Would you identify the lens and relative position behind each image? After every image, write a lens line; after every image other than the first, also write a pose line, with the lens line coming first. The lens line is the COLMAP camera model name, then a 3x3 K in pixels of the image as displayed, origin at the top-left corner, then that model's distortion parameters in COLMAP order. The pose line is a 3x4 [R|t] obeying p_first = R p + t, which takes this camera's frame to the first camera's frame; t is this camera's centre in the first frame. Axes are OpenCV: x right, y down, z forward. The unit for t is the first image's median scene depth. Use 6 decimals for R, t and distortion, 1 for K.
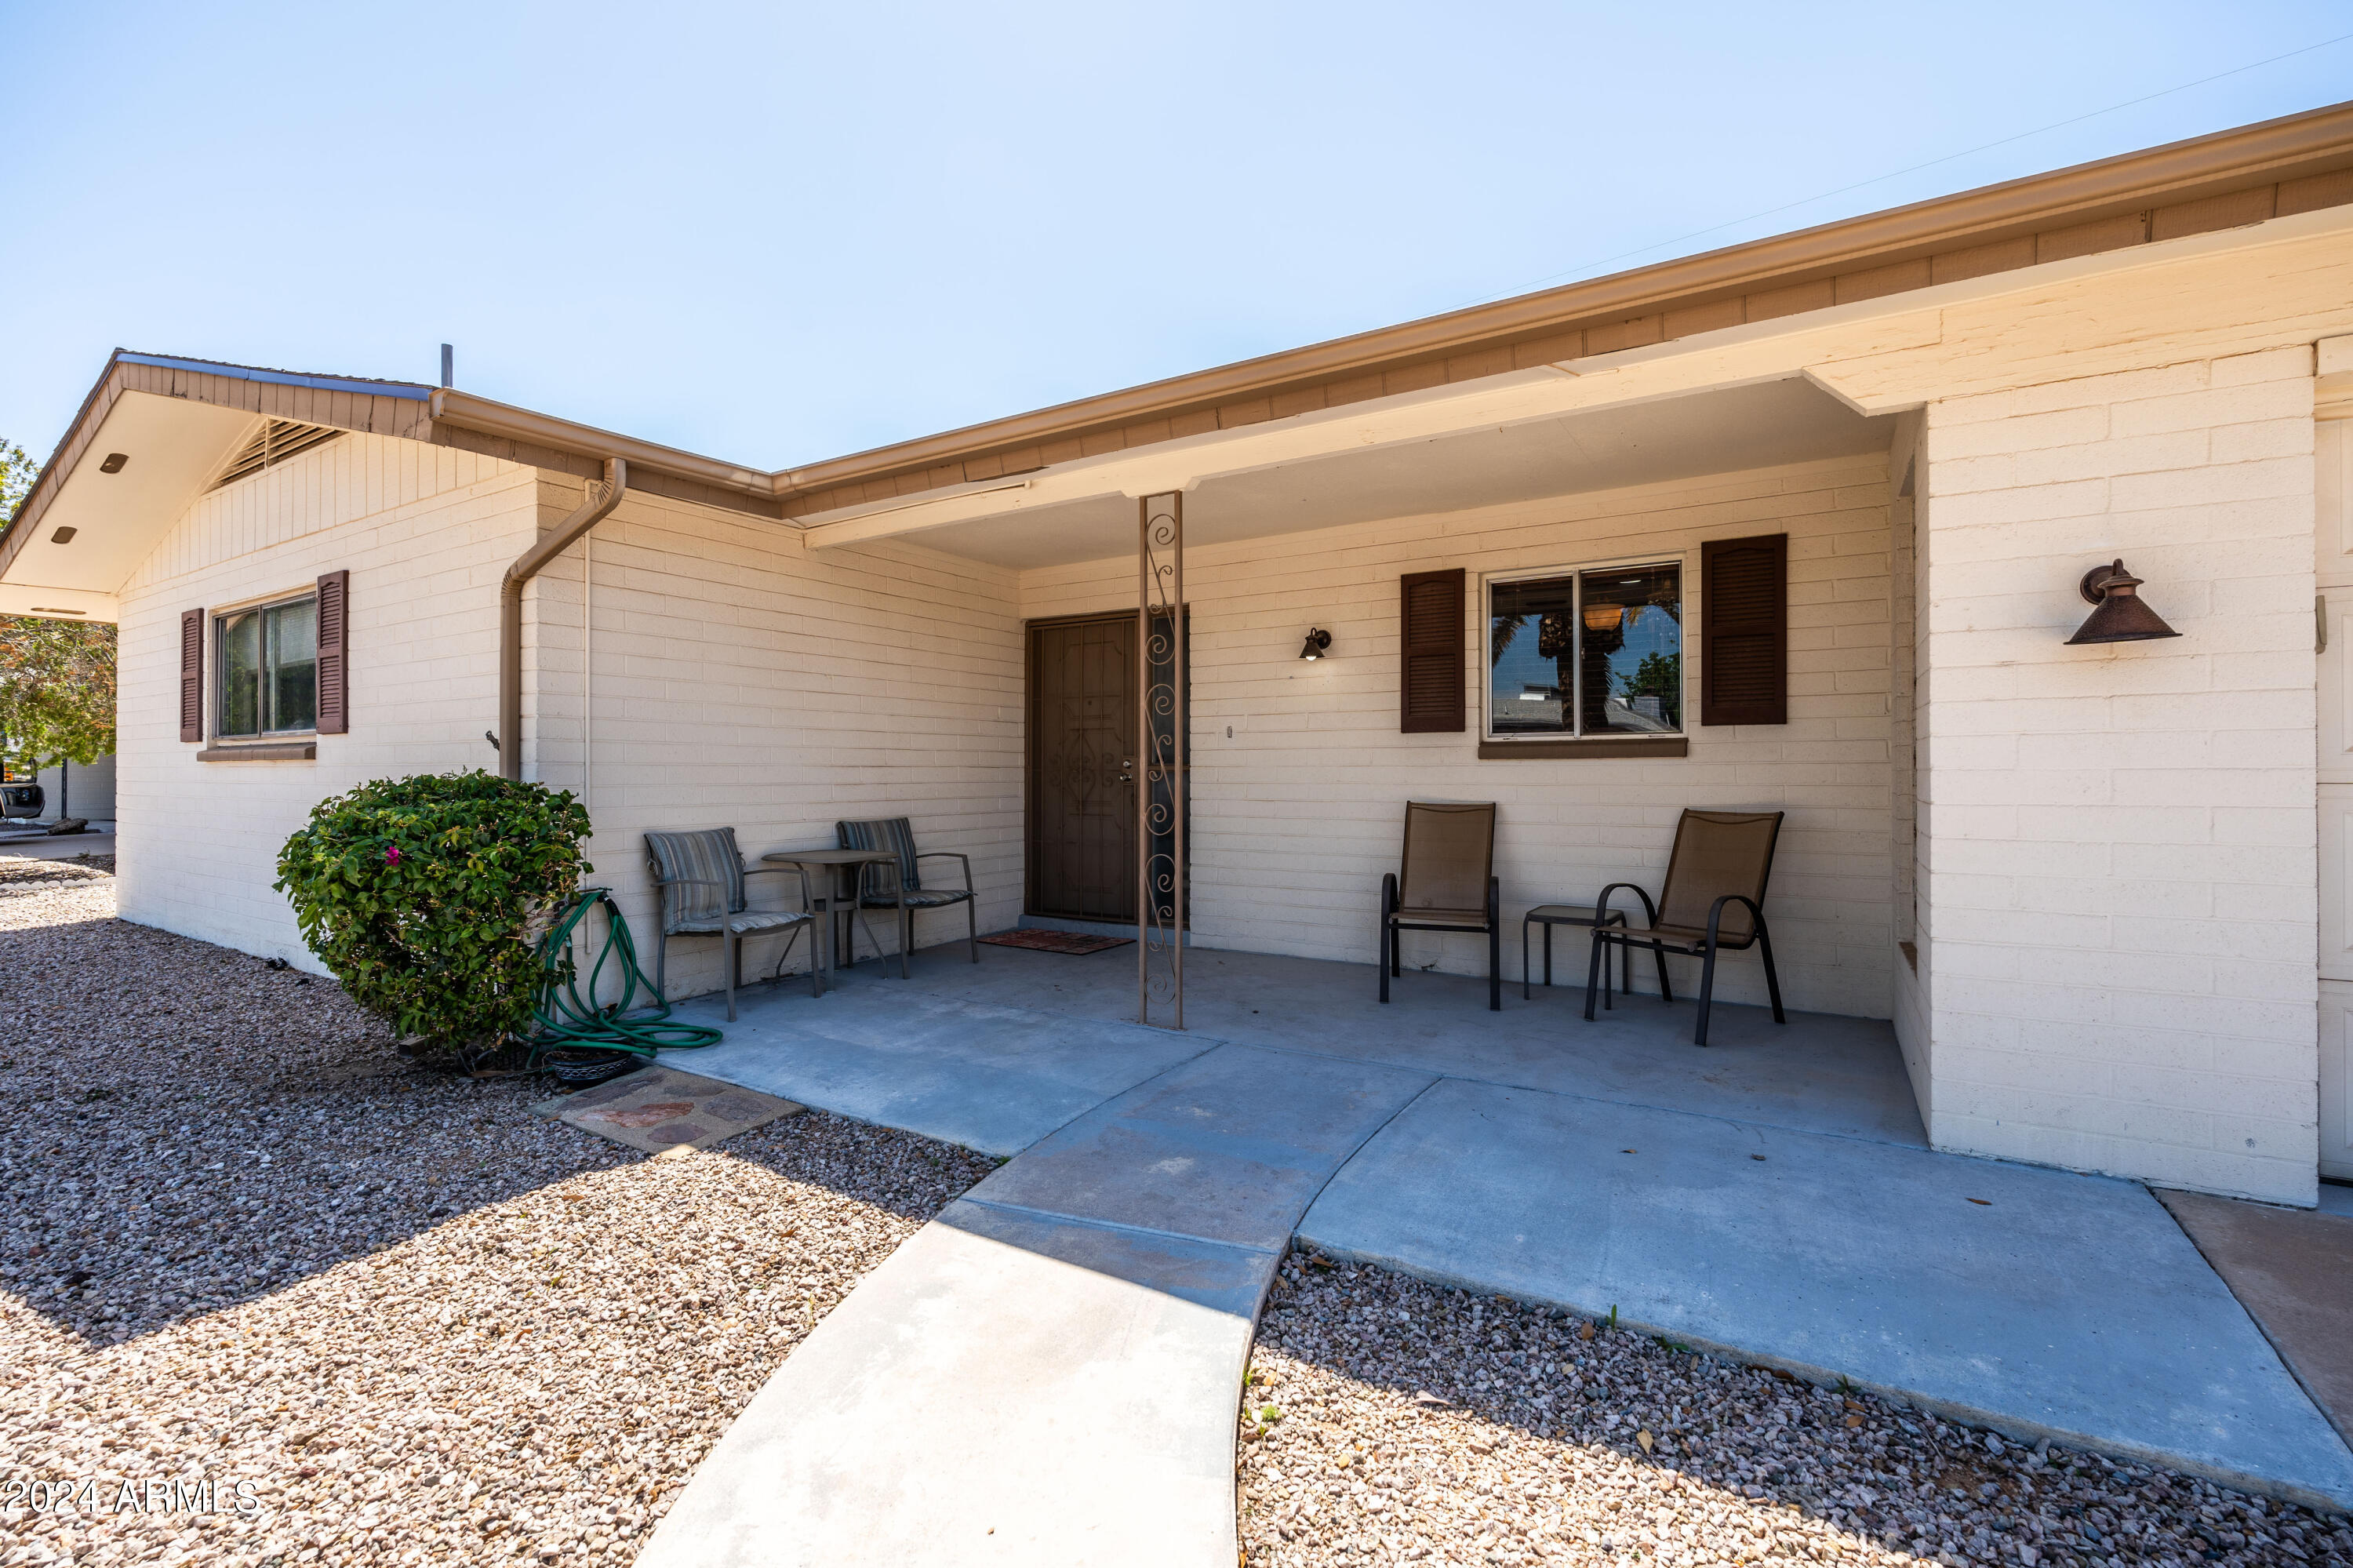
lens RADIAL K [[994.5, 0, 1184.3], [0, 994.5, 768.9], [0, 0, 1]] dist [0.000125, 0.000051]
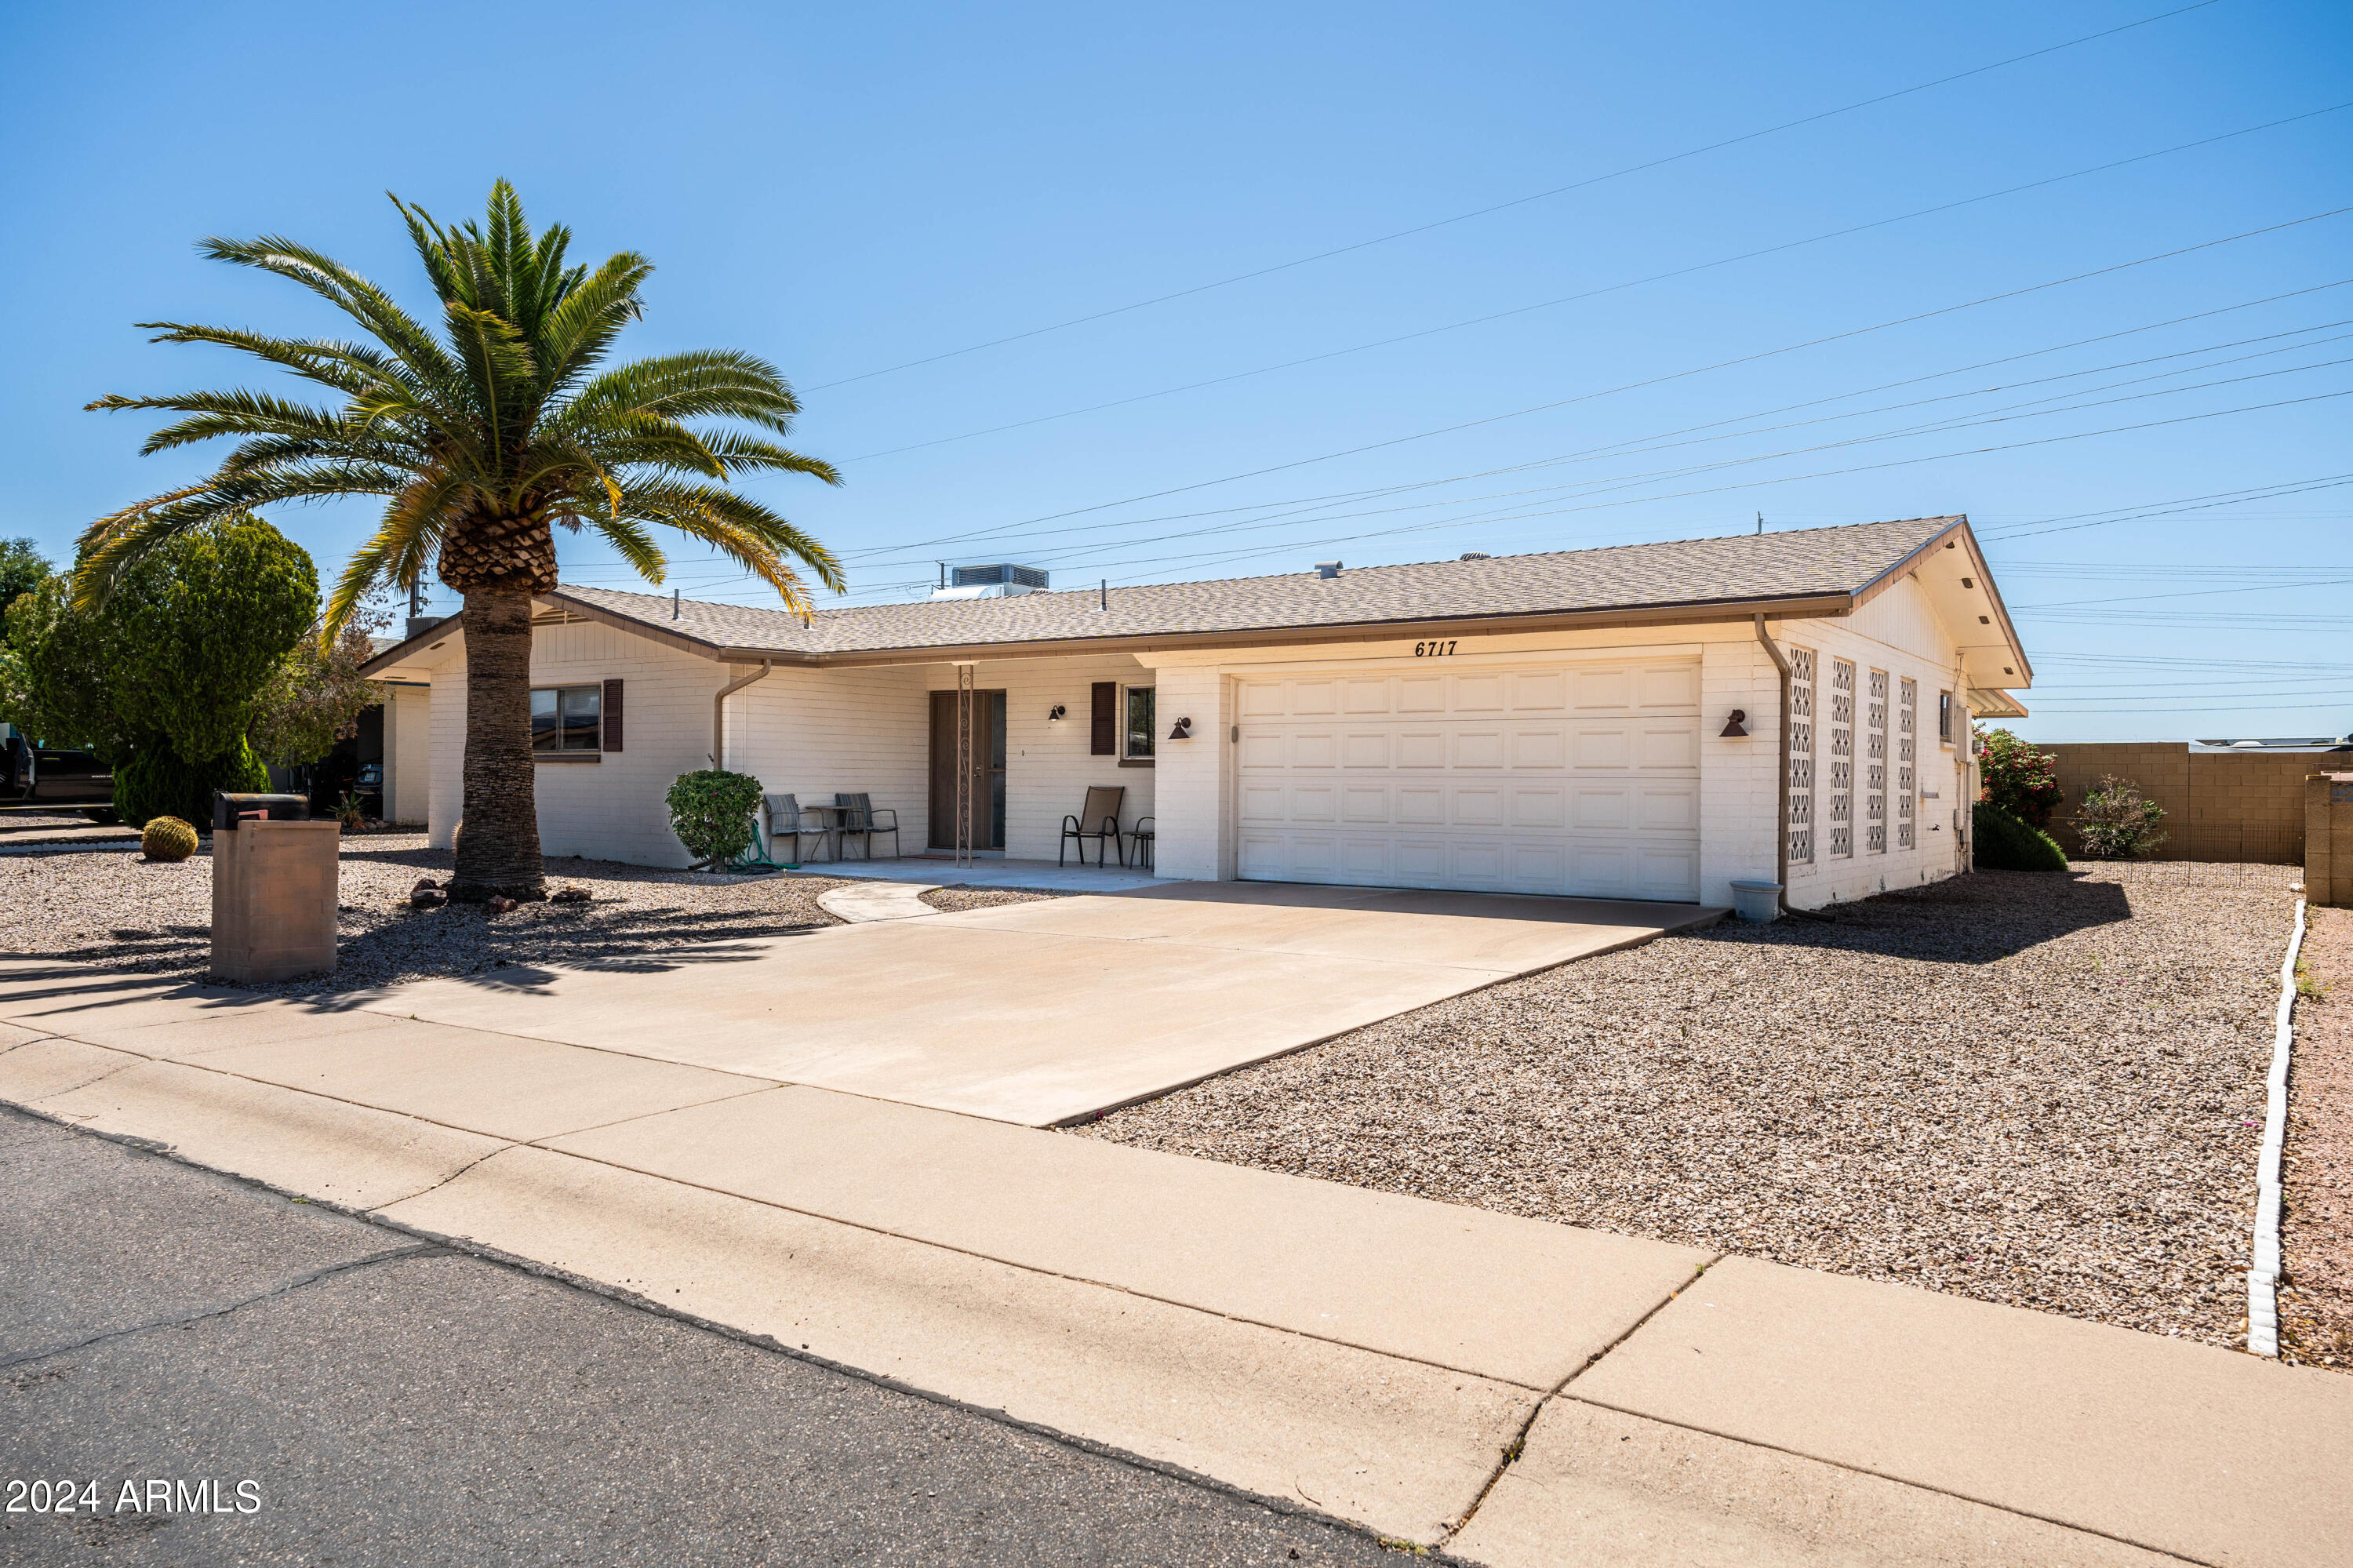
lens RADIAL K [[1496.6, 0, 1176.5], [0, 1496.6, 784.0], [0, 0, 1]] dist [0.048811, 0.001170]
pose [[0.998238, 0.008018, -0.058799, 0.606749], [-0.007802, 0.999962, 0.003894, 0.013941], [0.058828, -0.003429, 0.998262, -2.304428]]
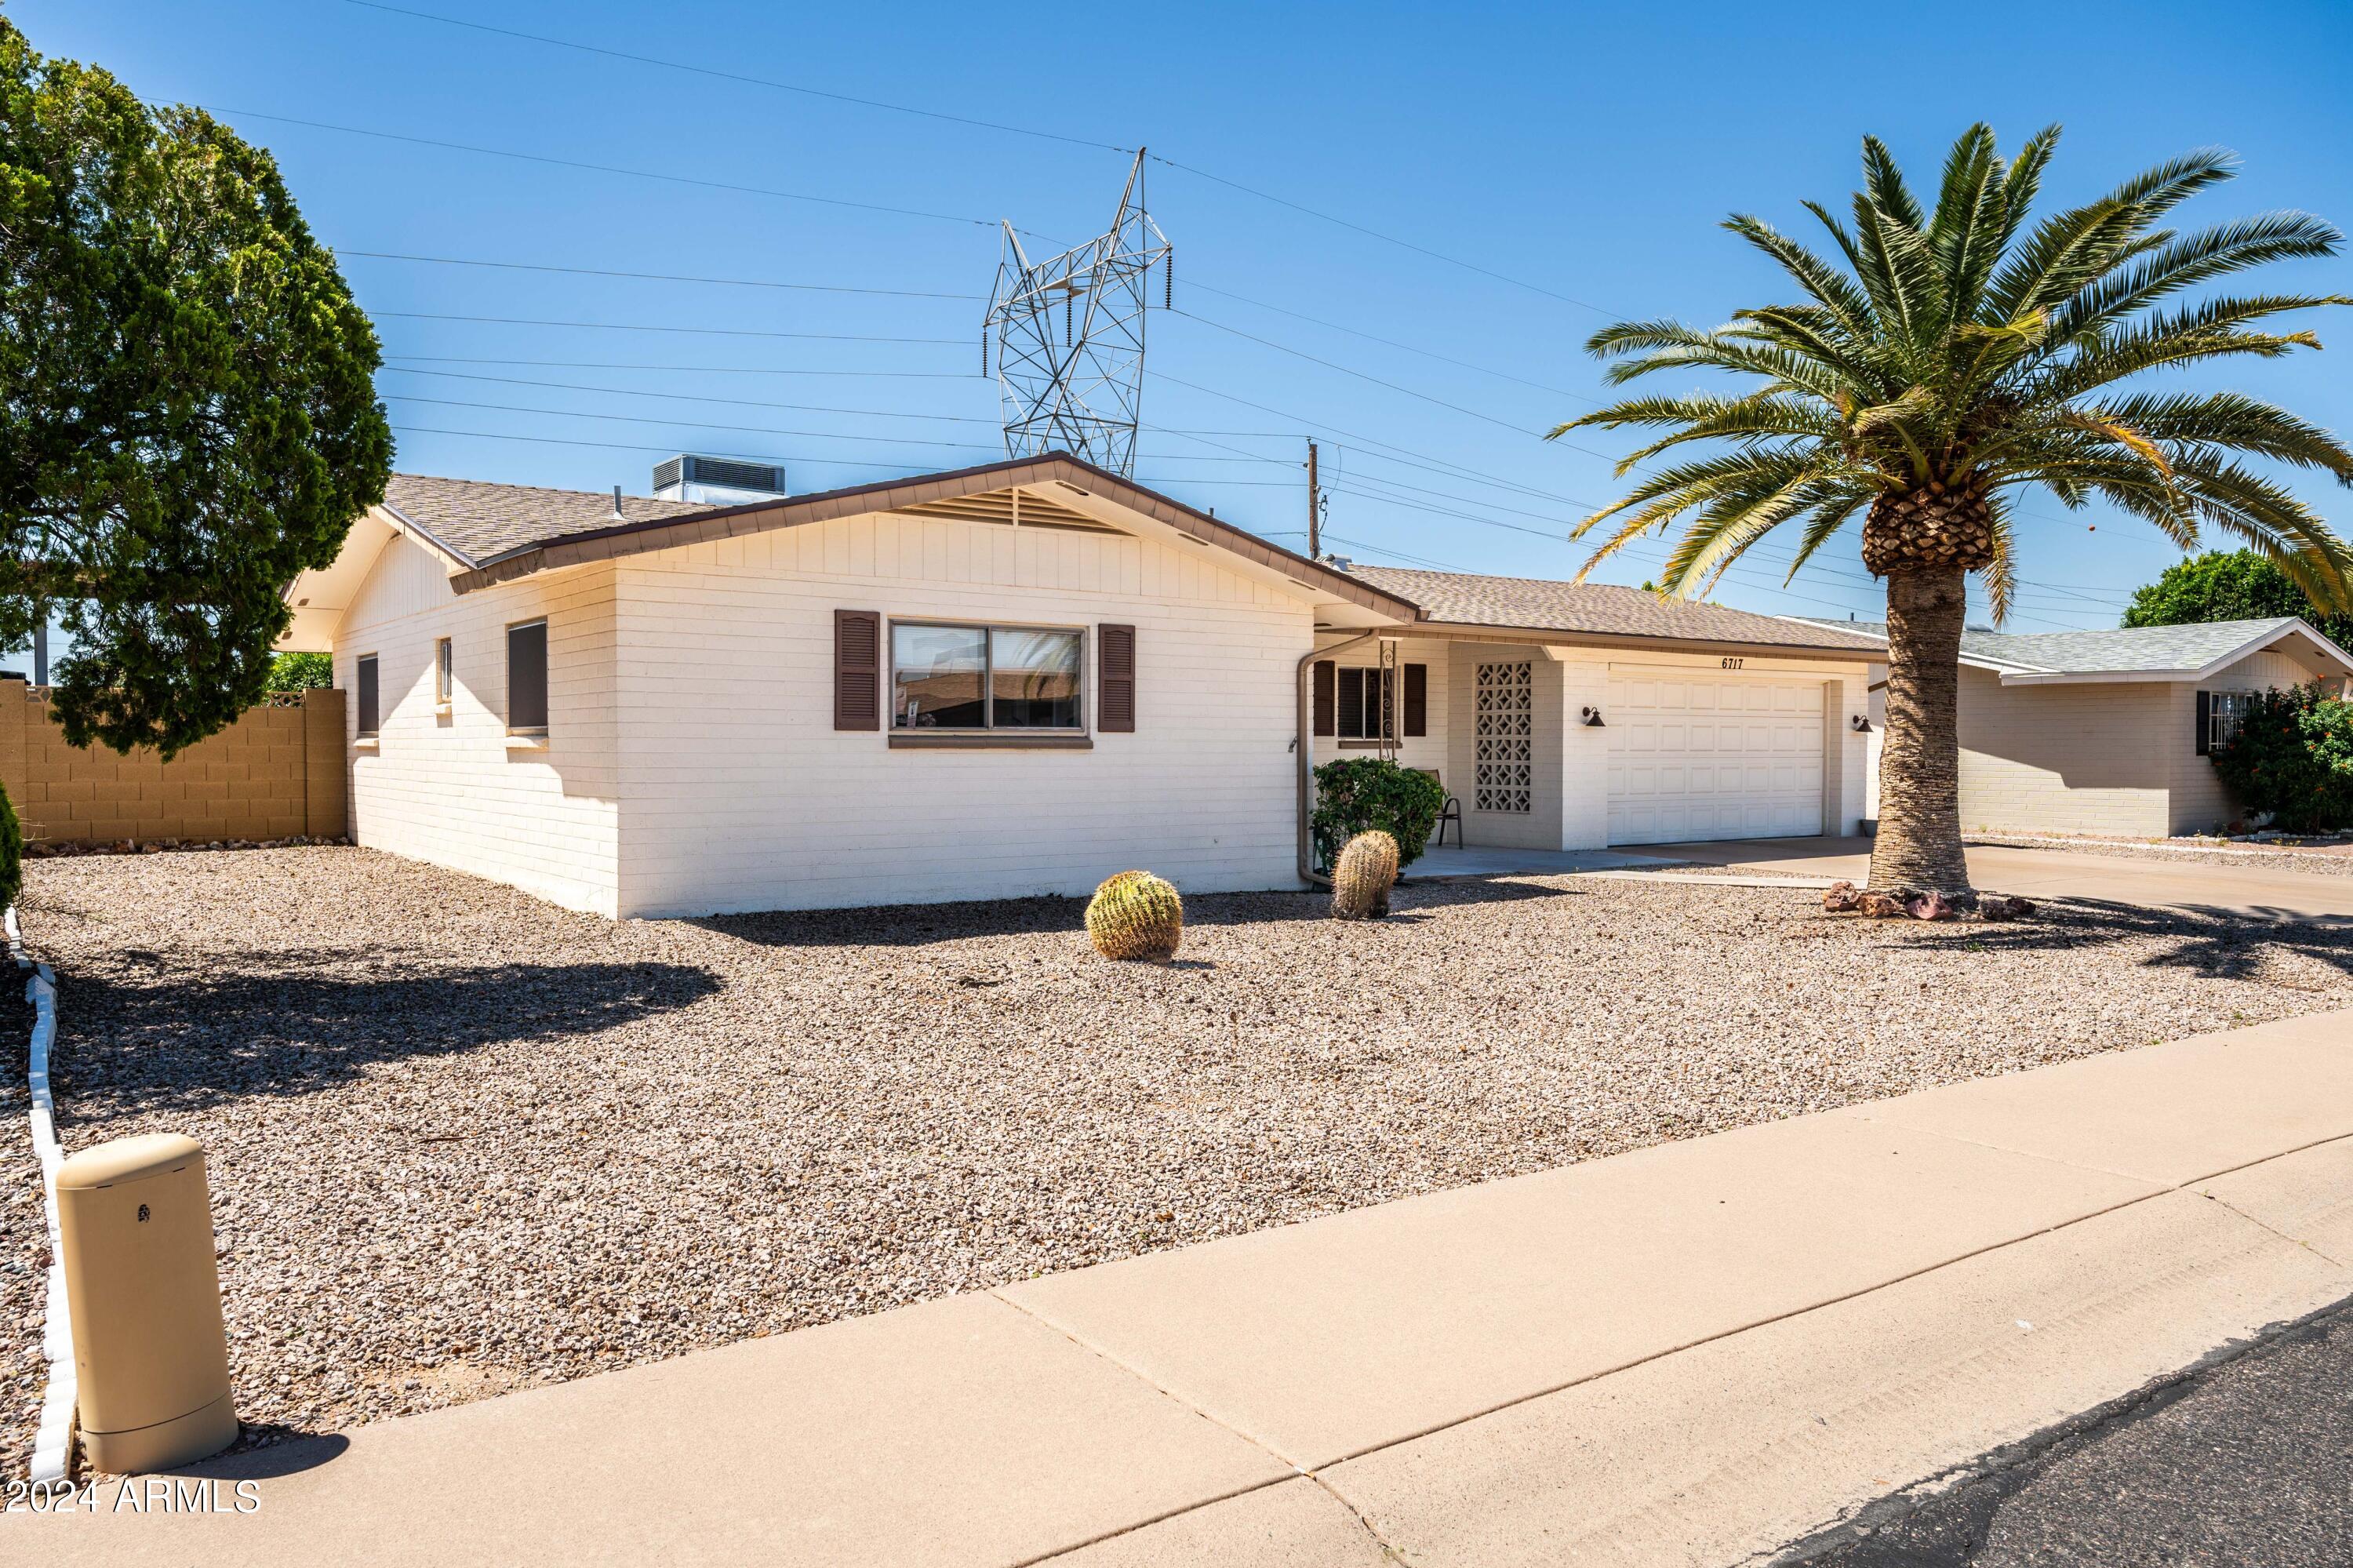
lens RADIAL K [[1596.1, 0, 1109.7], [0, 1596.1, 788.1], [0, 0, 1]] dist [0.049615, -0.000019]
pose [[0.408230, -0.022742, 0.912596, -3.061747], [-0.003127, 0.999649, 0.026311, -0.014381], [-0.912874, -0.013595, 0.408016, 0.024279]]
